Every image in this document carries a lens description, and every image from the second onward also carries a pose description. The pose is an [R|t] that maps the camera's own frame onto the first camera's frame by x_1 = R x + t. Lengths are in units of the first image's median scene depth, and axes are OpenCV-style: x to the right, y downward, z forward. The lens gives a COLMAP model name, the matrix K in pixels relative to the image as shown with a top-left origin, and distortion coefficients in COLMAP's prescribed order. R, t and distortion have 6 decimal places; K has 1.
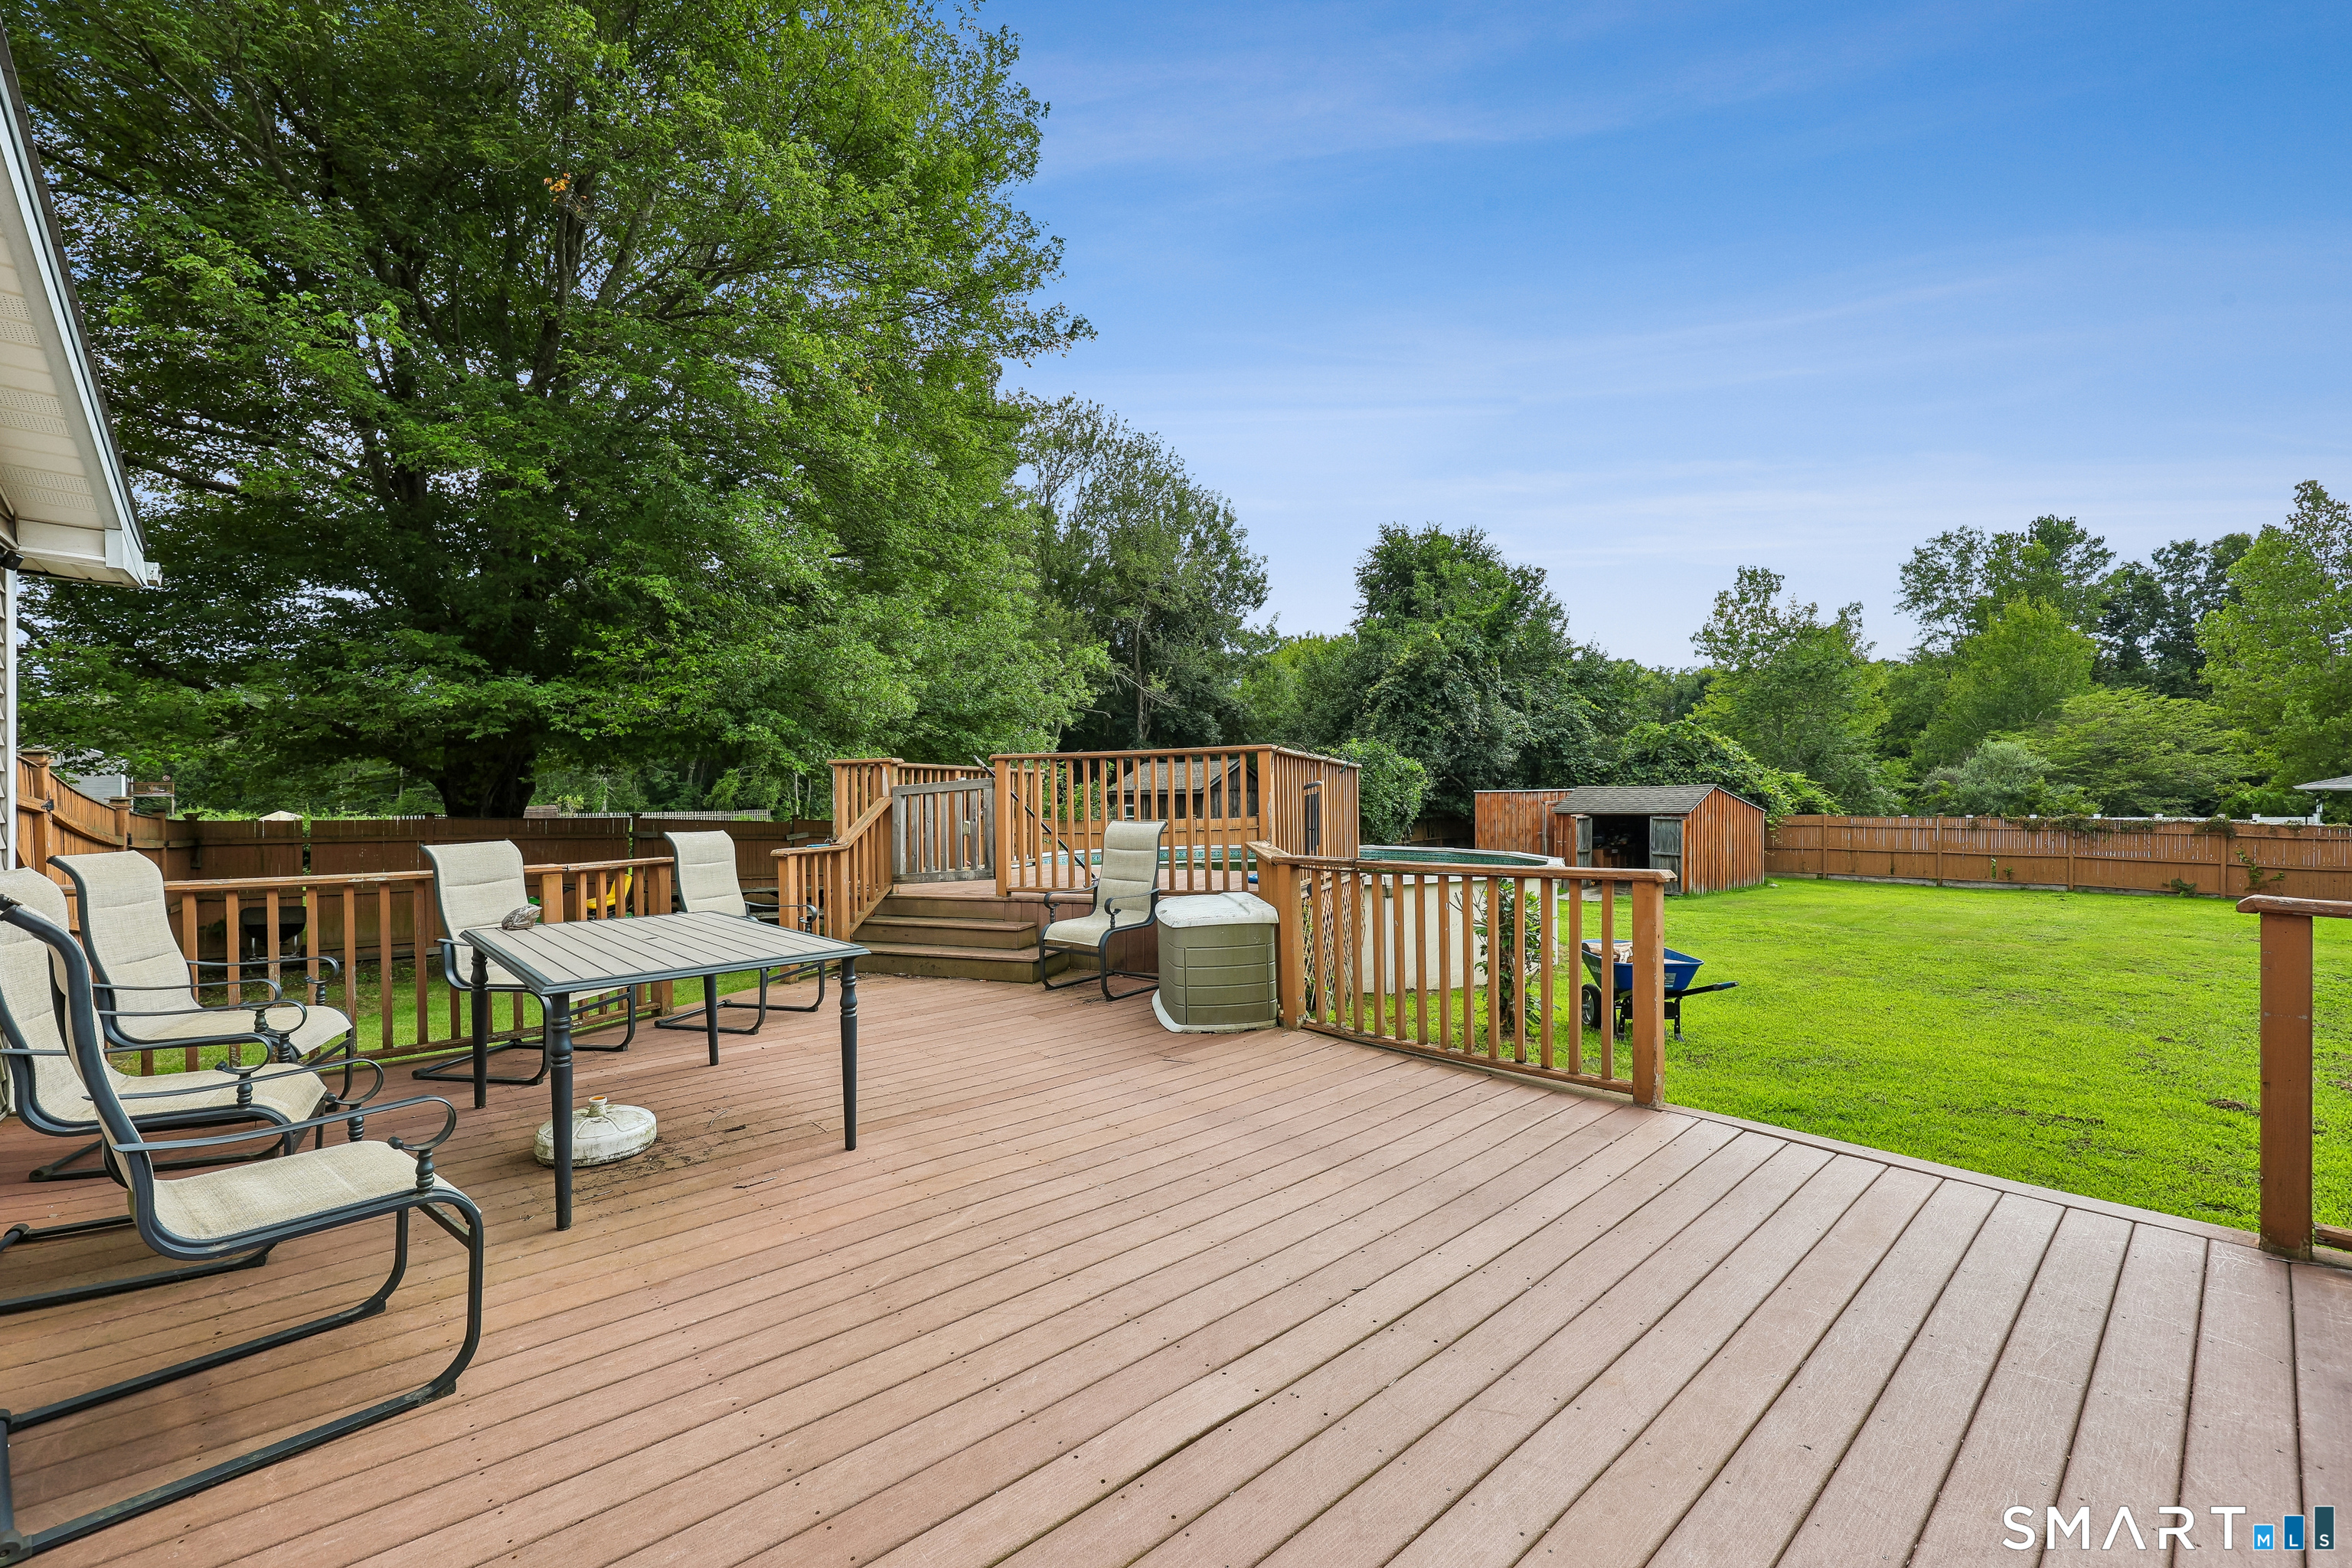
lens RADIAL K [[952.5, 0, 1183.8], [0, 952.5, 791.0], [0, 0, 1]] dist [0.000397, 0.000452]
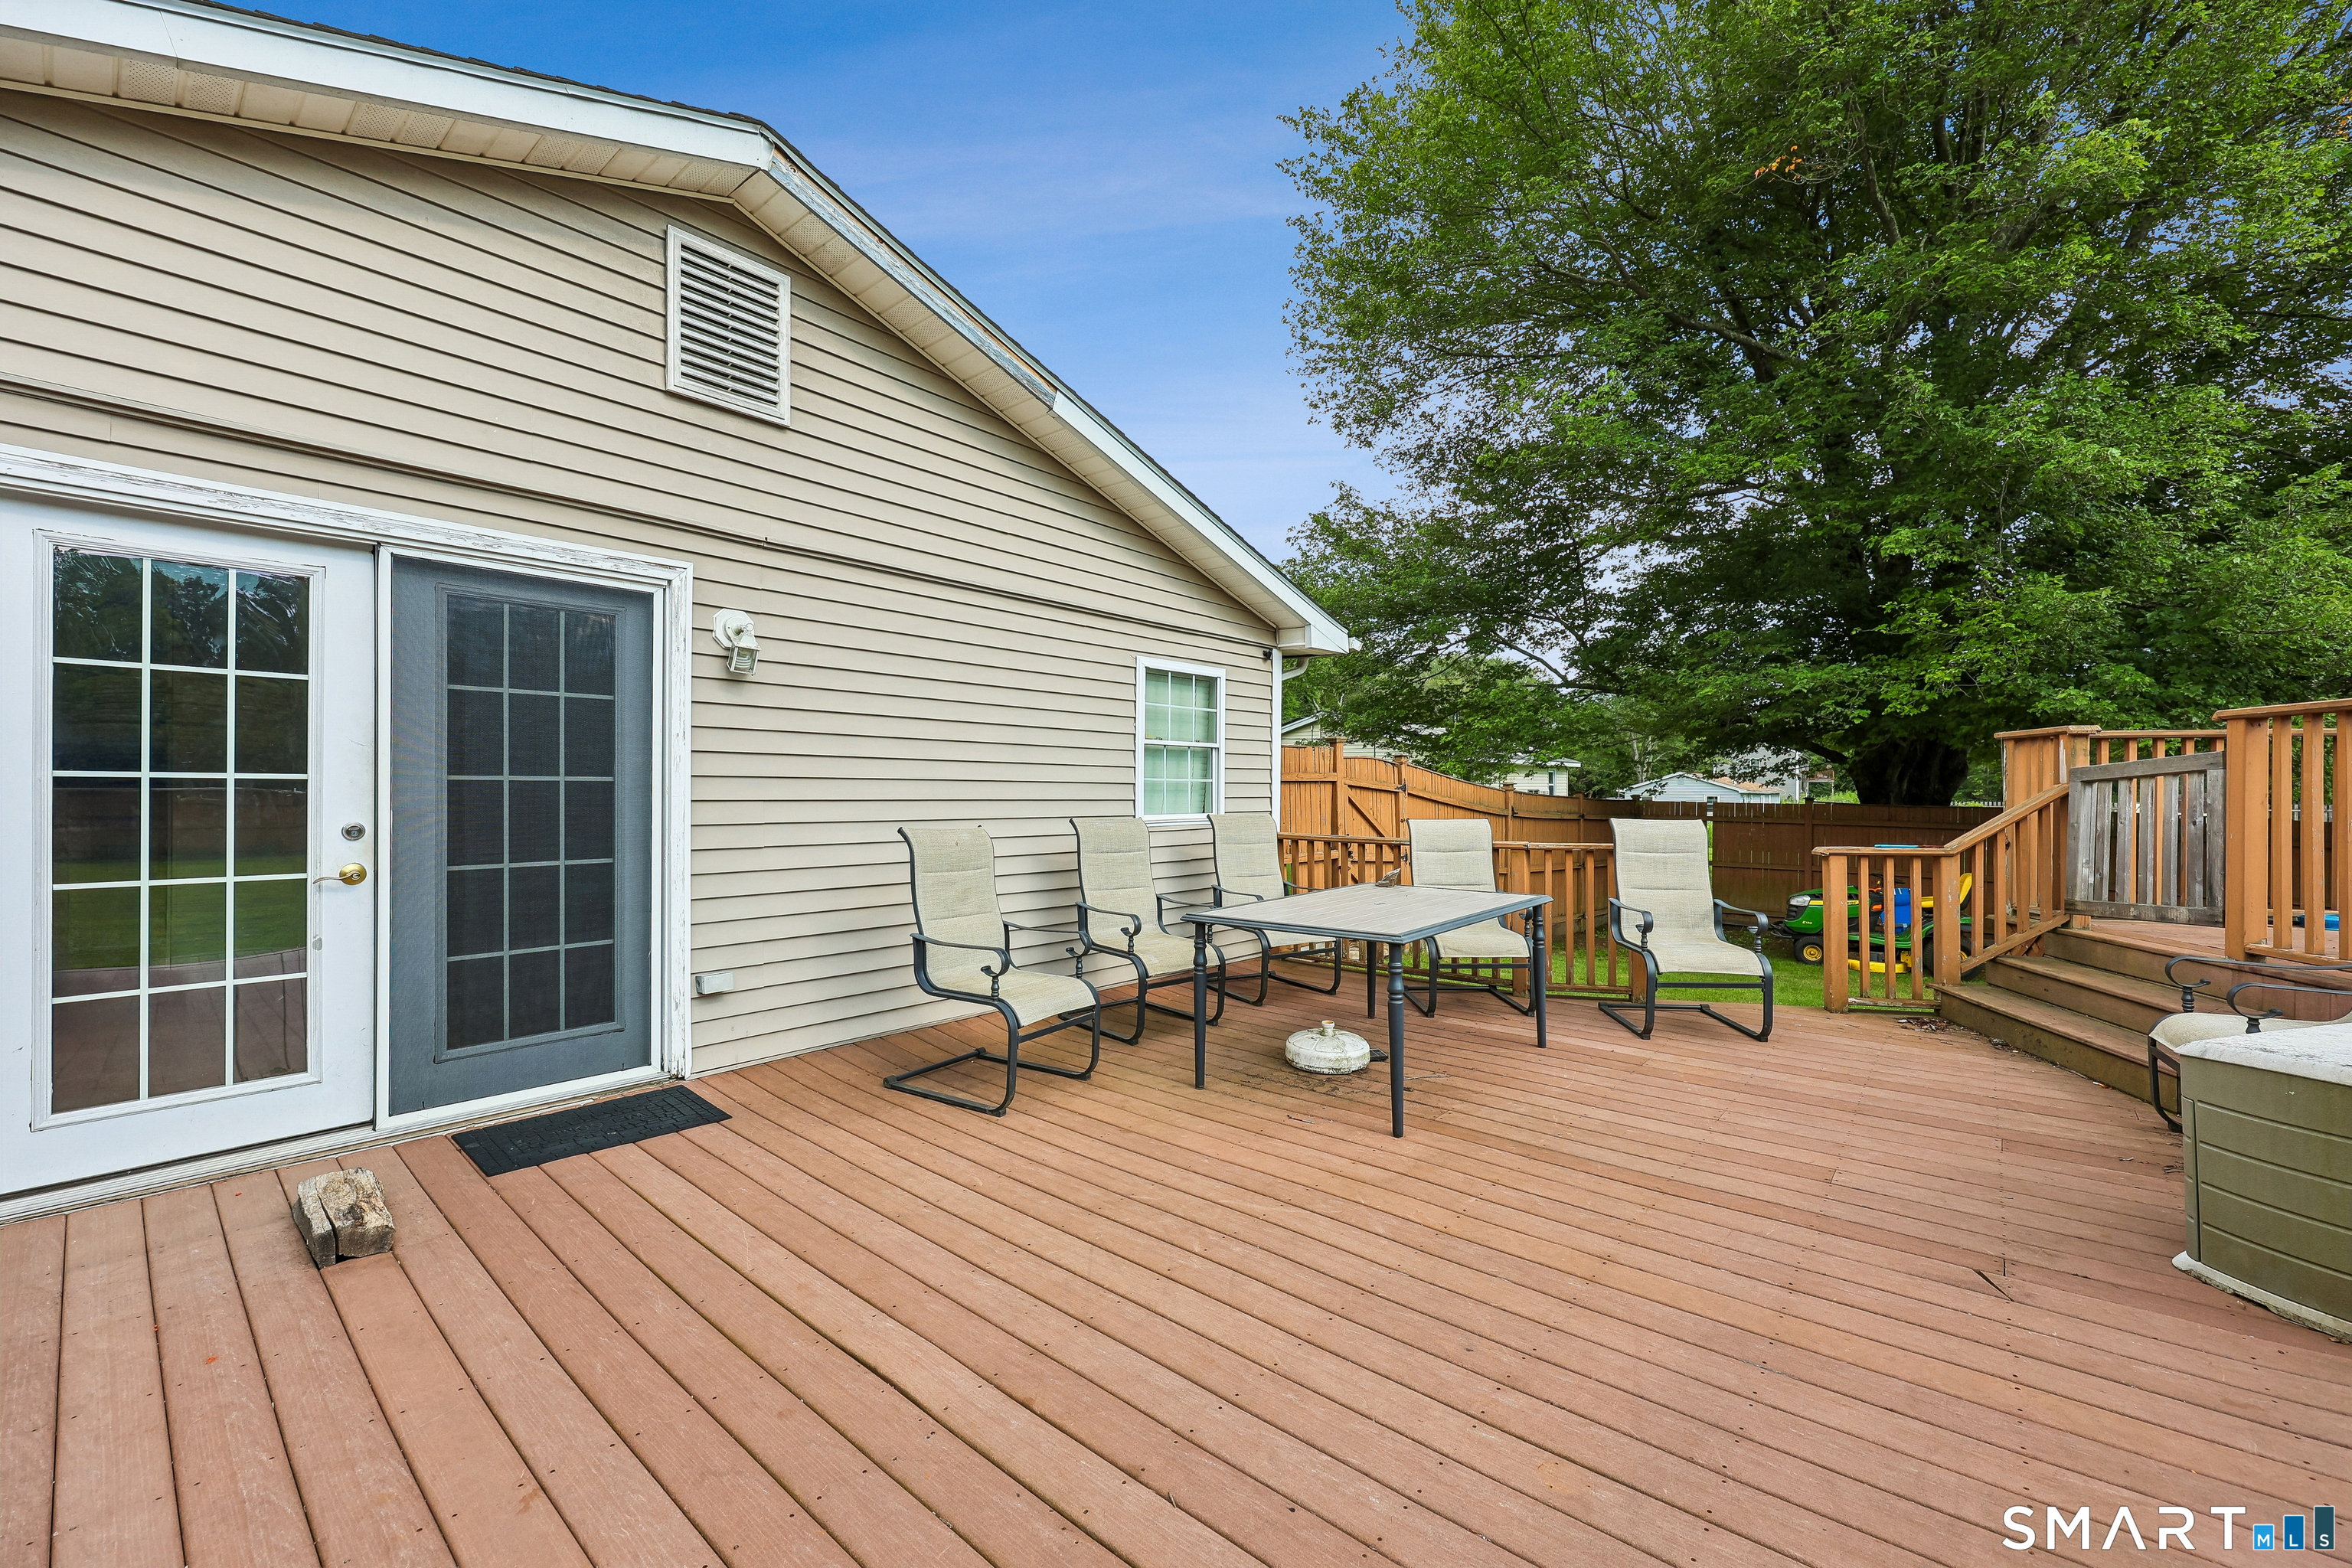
lens RADIAL K [[952.5, 0, 1179.8], [0, 952.5, 786.5], [0, 0, 1]] dist [0.000397, 0.000452]
pose [[0.135185, 0.006583, -0.990799, 0.509152], [0.004346, 0.999964, 0.007236, 0.001126], [0.990811, -0.005284, 0.135151, 0.537744]]
